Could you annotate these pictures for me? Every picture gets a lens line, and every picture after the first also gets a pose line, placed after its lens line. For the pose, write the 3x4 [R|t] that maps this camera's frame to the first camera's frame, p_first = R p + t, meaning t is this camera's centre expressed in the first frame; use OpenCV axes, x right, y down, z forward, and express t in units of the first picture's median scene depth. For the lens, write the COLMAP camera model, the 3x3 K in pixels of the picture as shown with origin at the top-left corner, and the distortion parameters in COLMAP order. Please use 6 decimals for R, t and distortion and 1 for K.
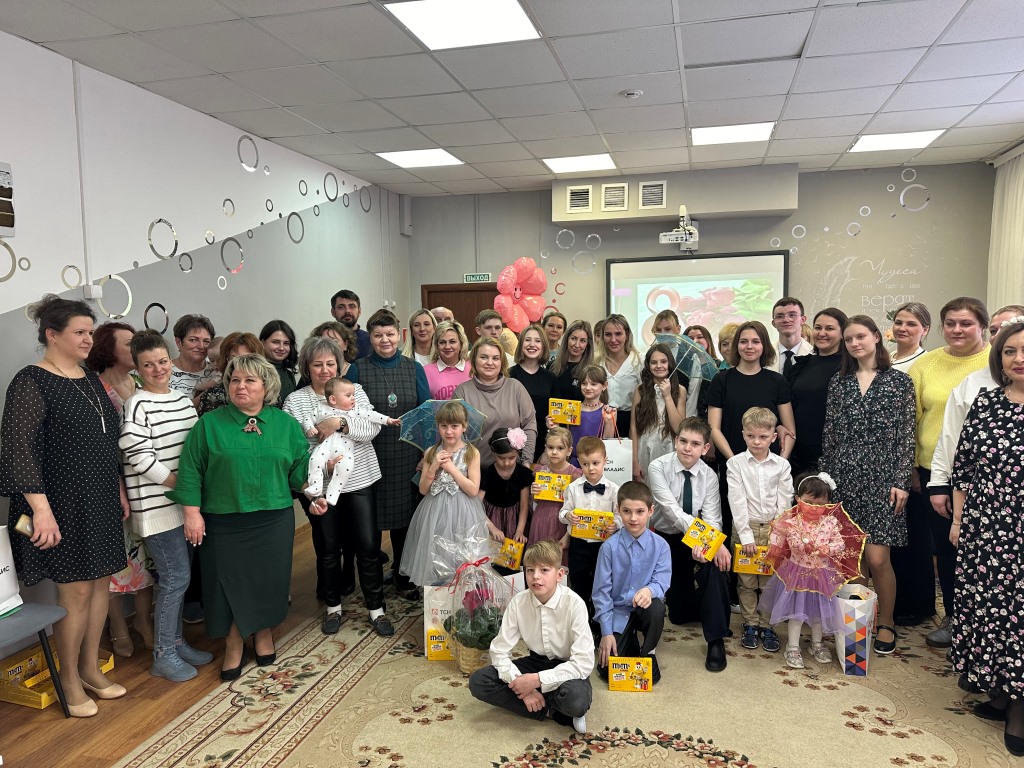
lens RADIAL K [[730.8, 0, 533.9], [0, 730.8, 396.4], [0, 0, 1]] dist [0.064918, -0.094105]
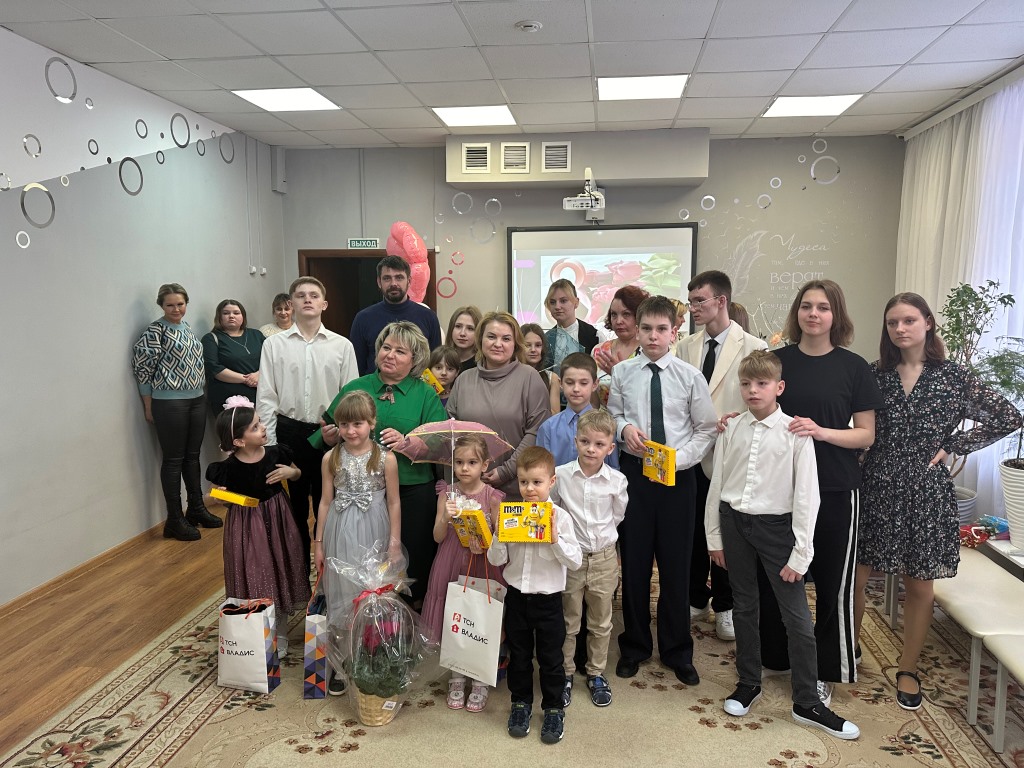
lens RADIAL K [[705.6, 0, 541.7], [0, 705.6, 408.2], [0, 0, 1]] dist [0.034168, -0.057056]
pose [[0.991080, -0.006411, 0.133112, 0.025985], [-0.000895, 0.998499, 0.054756, -0.010526], [-0.133263, -0.054386, 0.989587, 0.121414]]
